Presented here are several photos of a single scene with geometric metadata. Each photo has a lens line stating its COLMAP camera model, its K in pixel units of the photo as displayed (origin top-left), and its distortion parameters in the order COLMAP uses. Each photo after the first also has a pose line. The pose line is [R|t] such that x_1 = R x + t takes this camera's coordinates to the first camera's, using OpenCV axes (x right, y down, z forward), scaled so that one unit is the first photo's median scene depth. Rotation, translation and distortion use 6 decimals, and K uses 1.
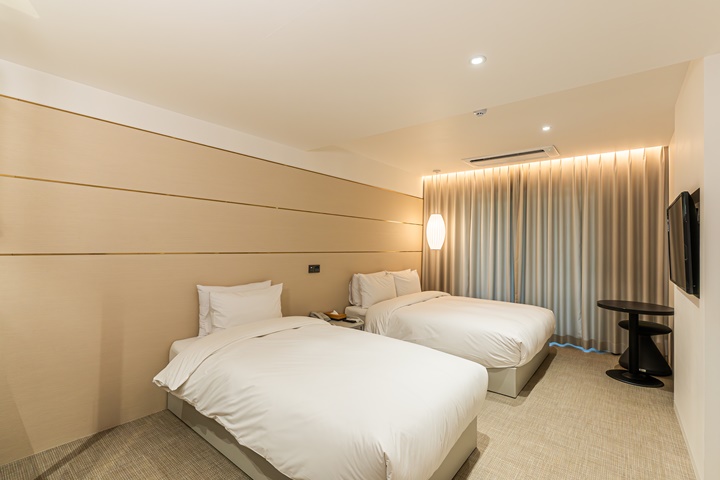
lens RADIAL K [[321.4, 0, 358.0], [0, 321.4, 240.6], [0, 0, 1]] dist [0.001869, 0.000287]
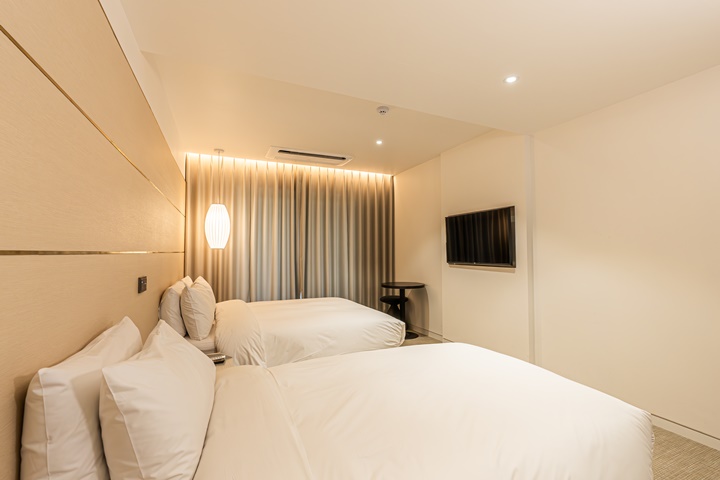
lens RADIAL K [[321.4, 0, 358.0], [0, 321.4, 240.6], [0, 0, 1]] dist [0.001869, 0.000287]
pose [[0.452460, 0.008685, 0.891742, -0.363682], [0.000699, 0.999949, -0.010093, 0.019038], [-0.891784, 0.005190, 0.452431, 0.383439]]
